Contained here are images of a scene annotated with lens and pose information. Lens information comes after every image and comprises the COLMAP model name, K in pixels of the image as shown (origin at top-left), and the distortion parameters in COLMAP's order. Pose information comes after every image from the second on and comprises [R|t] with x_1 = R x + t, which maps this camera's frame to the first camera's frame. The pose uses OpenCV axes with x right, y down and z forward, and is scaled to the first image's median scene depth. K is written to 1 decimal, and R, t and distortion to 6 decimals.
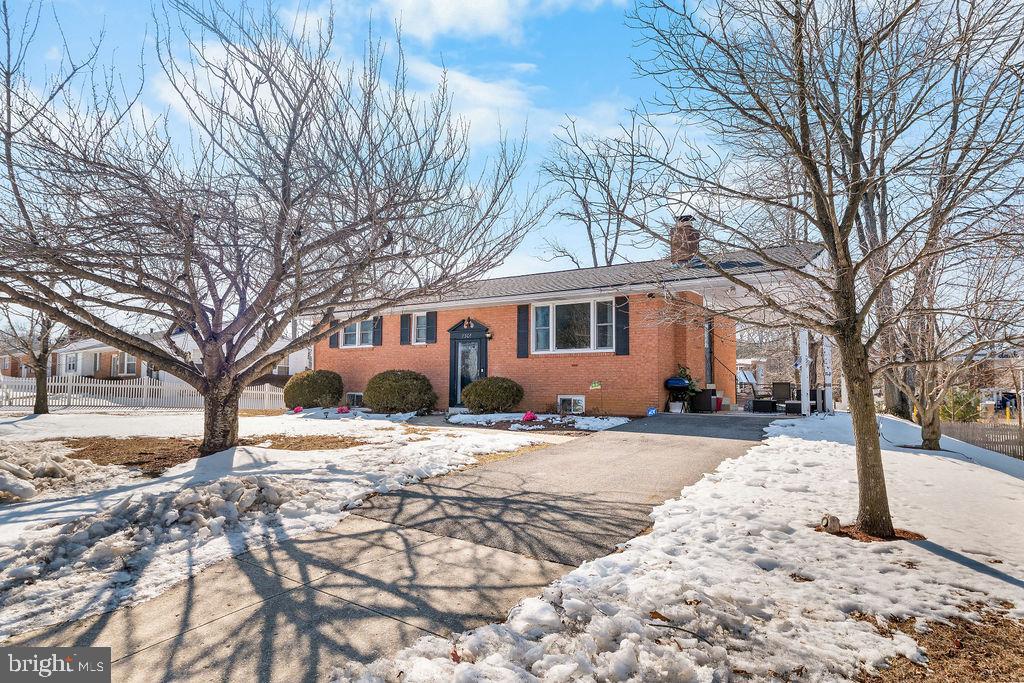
lens RADIAL K [[664.4, 0, 512.0], [0, 664.4, 341.5], [0, 0, 1]] dist [0.001713, 0.000596]
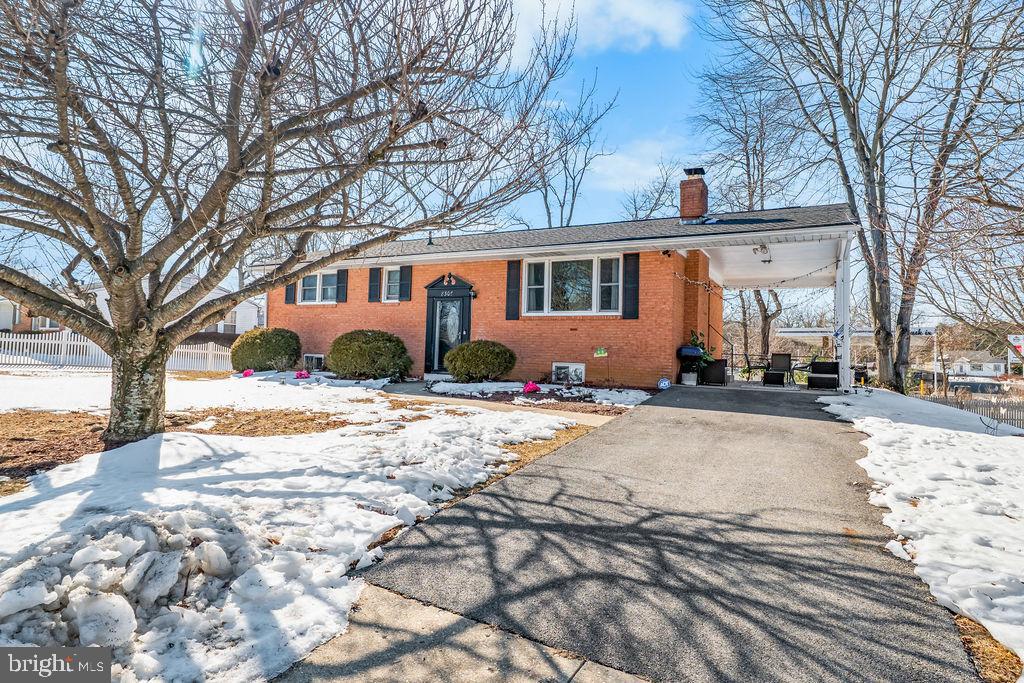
lens RADIAL K [[605.6, 0, 512.4], [0, 605.6, 319.5], [0, 0, 1]] dist [-0.001660, -0.001148]
pose [[0.993838, 0.027471, 0.107380, -0.074045], [-0.029043, 0.999492, 0.013101, 0.014213], [-0.106966, -0.016139, 0.994132, 0.202394]]
